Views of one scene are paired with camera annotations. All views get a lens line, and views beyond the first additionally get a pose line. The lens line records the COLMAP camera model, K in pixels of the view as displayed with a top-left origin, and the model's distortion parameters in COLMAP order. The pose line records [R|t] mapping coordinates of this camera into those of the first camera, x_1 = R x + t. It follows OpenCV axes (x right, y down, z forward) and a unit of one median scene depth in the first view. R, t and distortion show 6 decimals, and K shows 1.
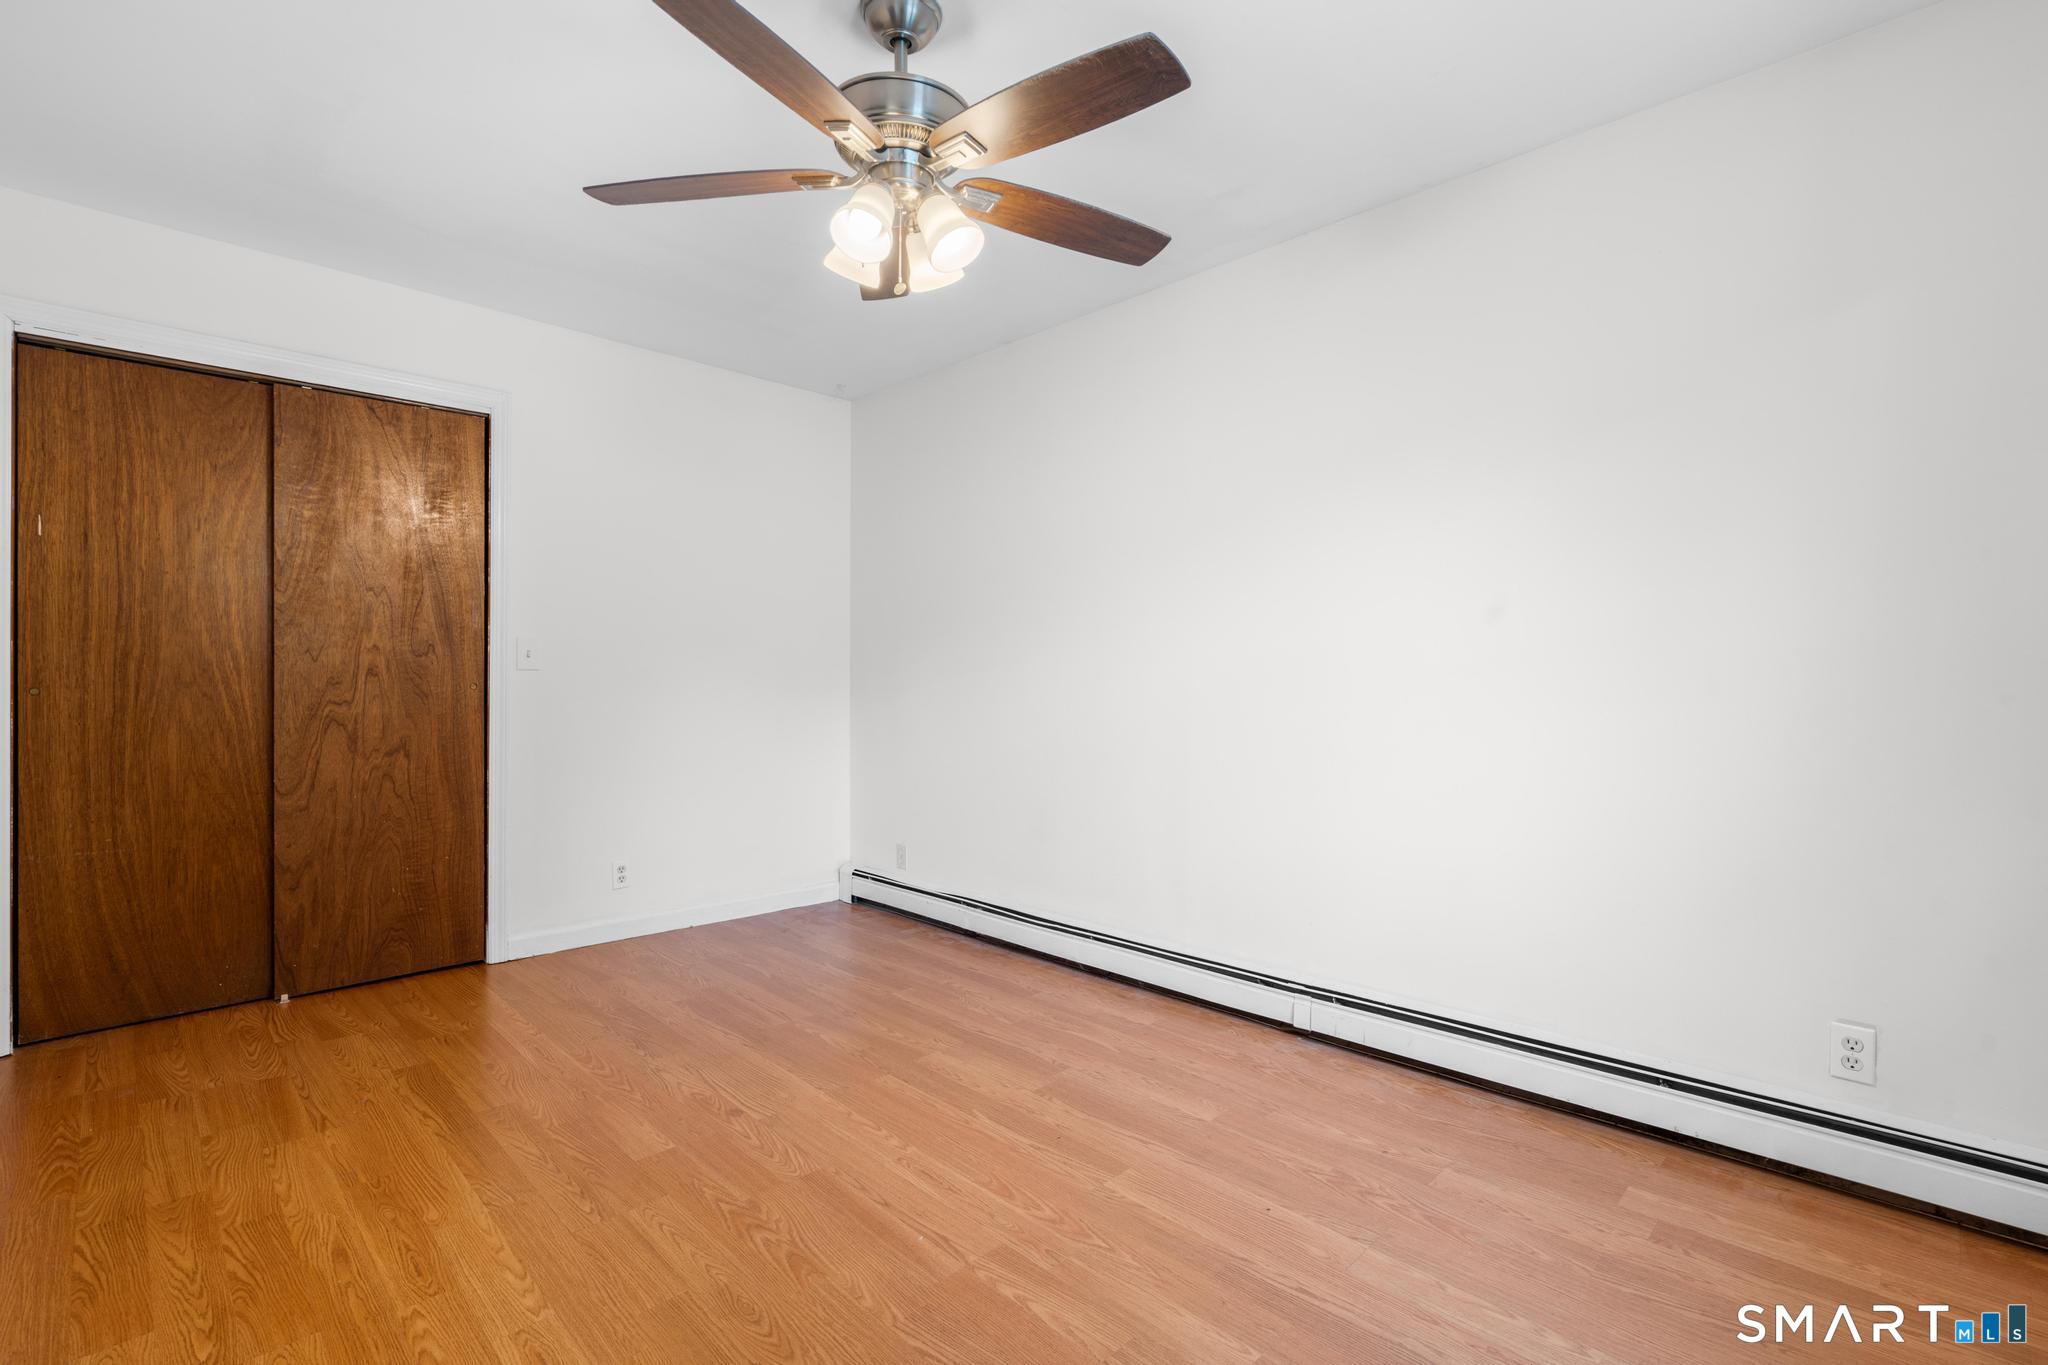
lens RADIAL K [[922.1, 0, 1038.0], [0, 922.1, 679.1], [0, 0, 1]] dist [-0.007206, 0.003971]
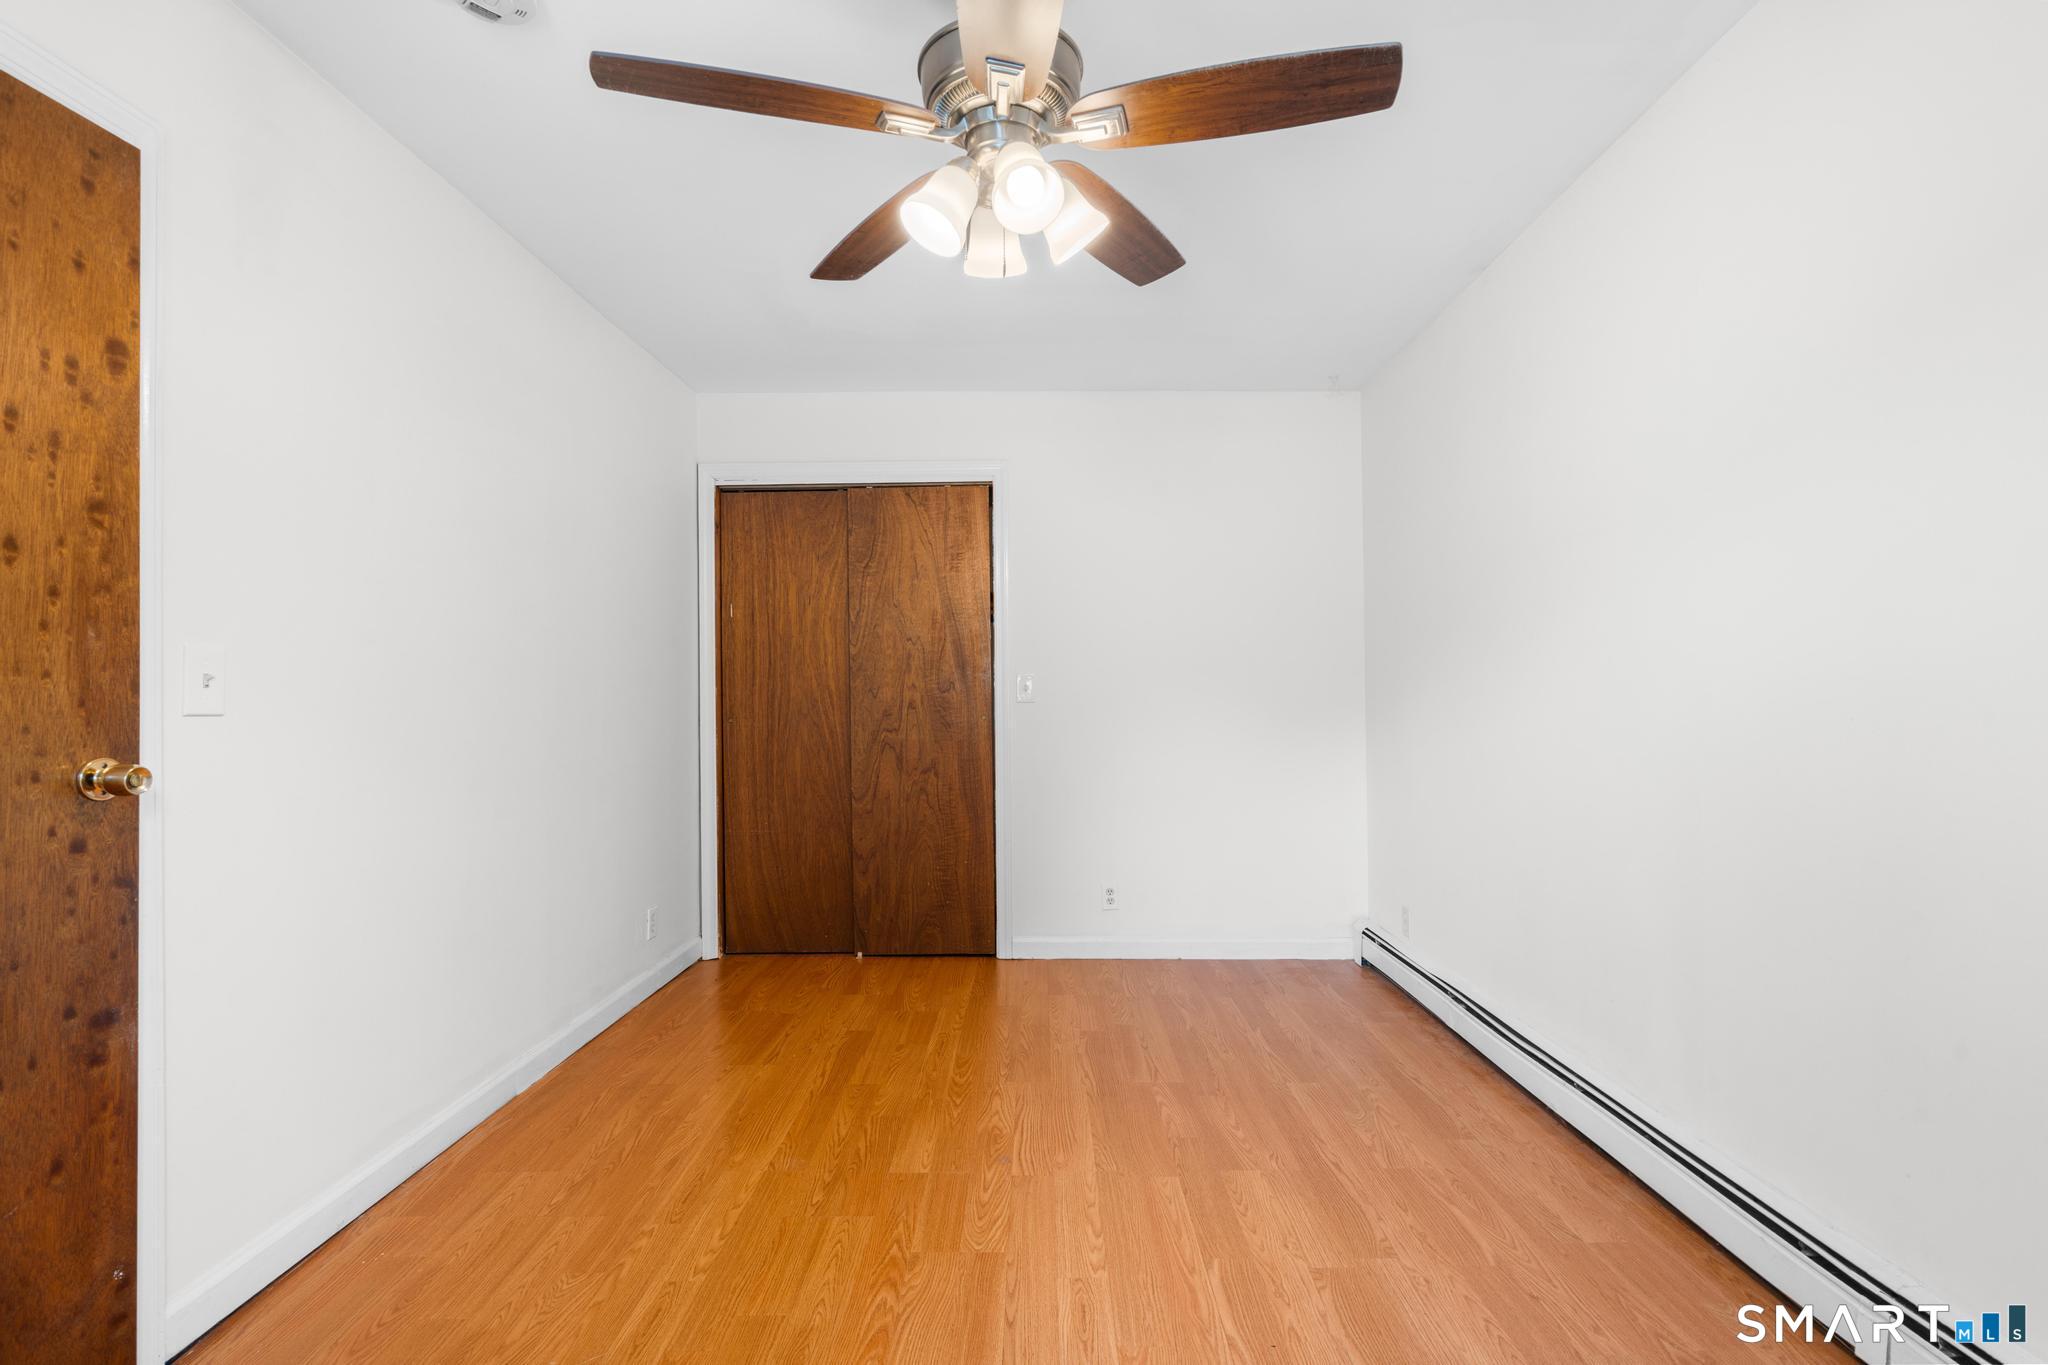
lens RADIAL K [[922.1, 0, 1038.6], [0, 922.1, 700.7], [0, 0, 1]] dist [-0.007206, 0.003971]
pose [[0.708038, -0.006487, -0.706145, 0.289902], [0.006044, 0.999977, -0.003126, -0.010155], [0.706149, -0.002054, 0.708060, 0.247257]]
